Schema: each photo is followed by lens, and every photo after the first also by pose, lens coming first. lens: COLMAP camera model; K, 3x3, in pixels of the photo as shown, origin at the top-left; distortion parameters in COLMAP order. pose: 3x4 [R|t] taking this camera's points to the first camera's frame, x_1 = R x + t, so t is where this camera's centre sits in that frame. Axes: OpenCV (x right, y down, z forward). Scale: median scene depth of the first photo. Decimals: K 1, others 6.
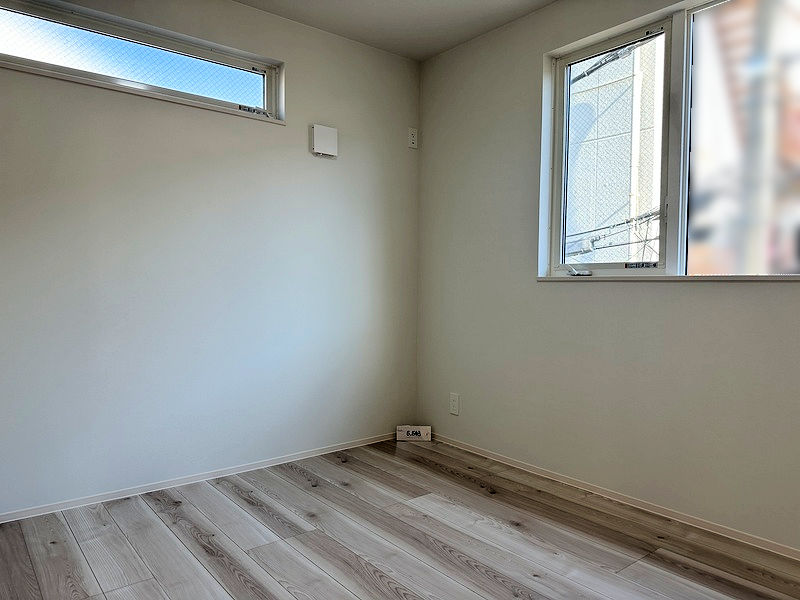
lens RADIAL K [[560.3, 0, 394.5], [0, 560.3, 300.8], [0, 0, 1]] dist [0.000000, -0.012405]
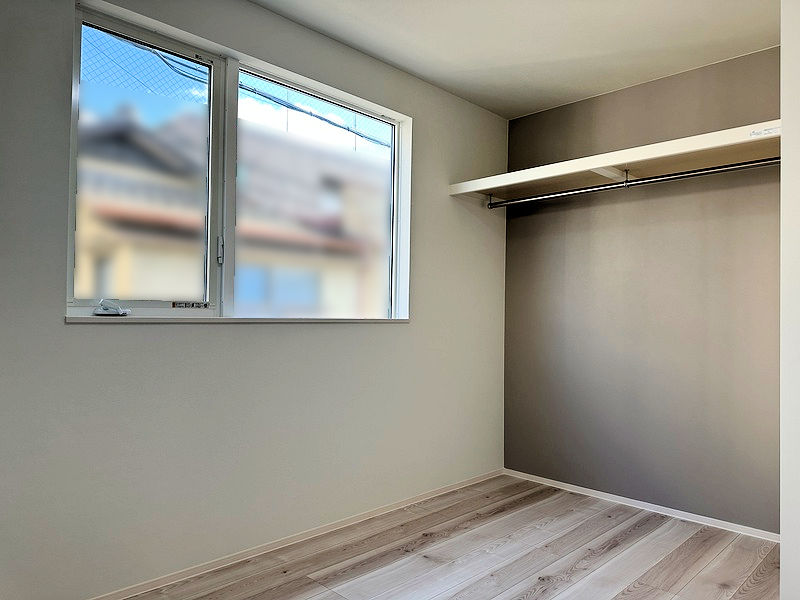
lens RADIAL K [[560.3, 0, 396.7], [0, 560.3, 302.3], [0, 0, 1]] dist [0.000000, -0.012405]
pose [[-0.112485, 0.059592, 0.991865, -0.569713], [0.063342, 0.996600, -0.052693, 0.002001], [-0.991632, 0.056899, -0.115877, 0.853162]]
